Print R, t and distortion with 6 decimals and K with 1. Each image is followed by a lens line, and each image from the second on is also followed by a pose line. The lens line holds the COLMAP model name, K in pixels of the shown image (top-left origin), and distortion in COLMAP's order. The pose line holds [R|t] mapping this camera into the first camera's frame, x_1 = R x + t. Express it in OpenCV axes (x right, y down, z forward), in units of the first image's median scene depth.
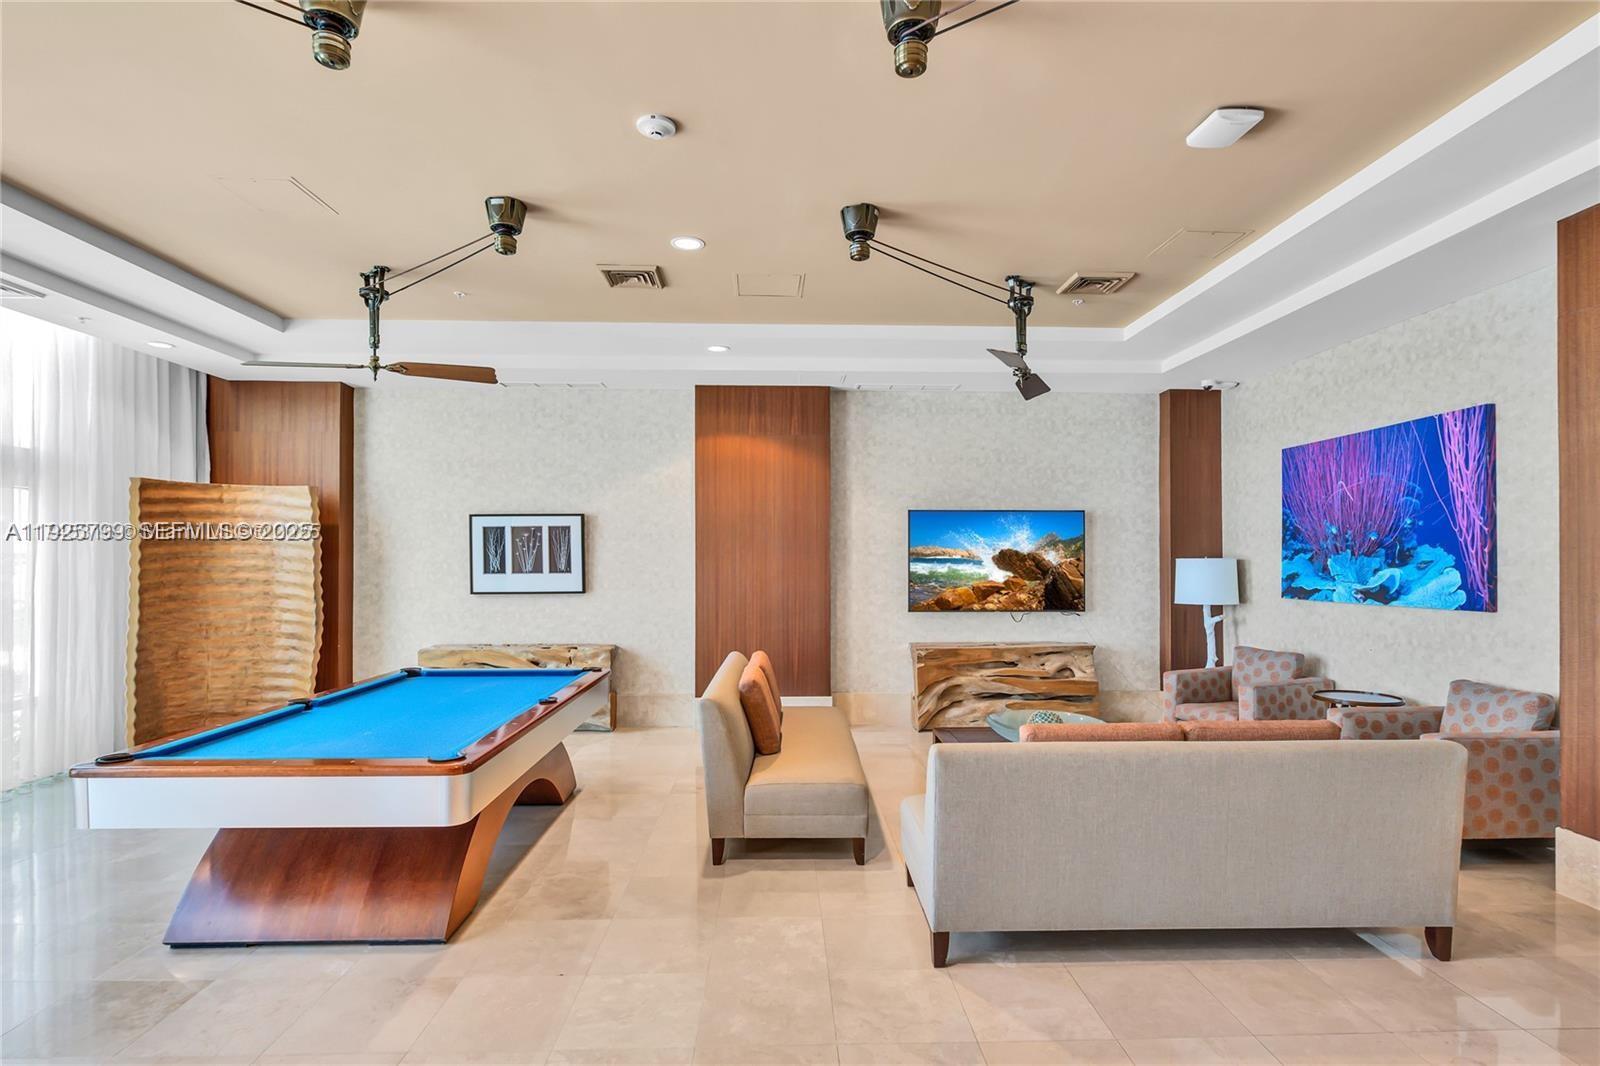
lens RADIAL K [[781.1, 0, 801.0], [0, 781.1, 554.2], [0, 0, 1]] dist [-0.001382, -0.000367]
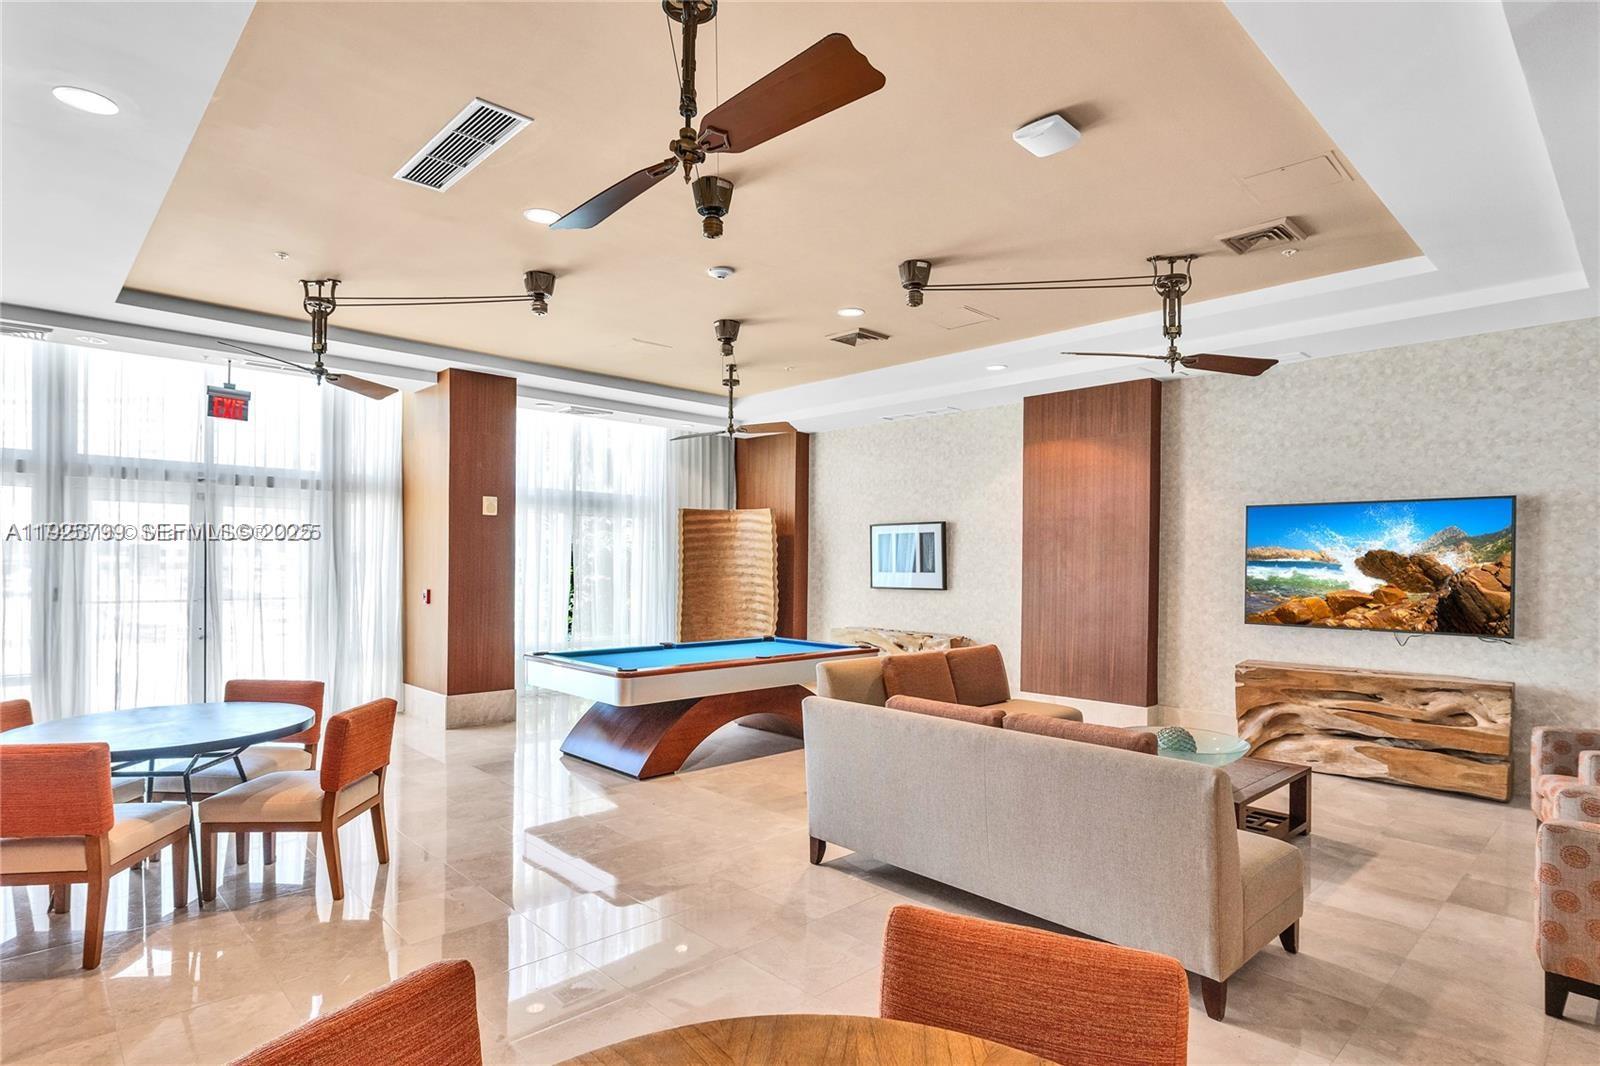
lens RADIAL K [[843.5, 0, 800.2], [0, 843.5, 557.6], [0, 0, 1]] dist [-0.000819, -0.000364]
pose [[0.665678, 0.001963, -0.746237, 0.513412], [-0.003952, 0.999992, -0.000895, 0.003804], [0.746229, 0.003544, 0.665680, 0.010520]]
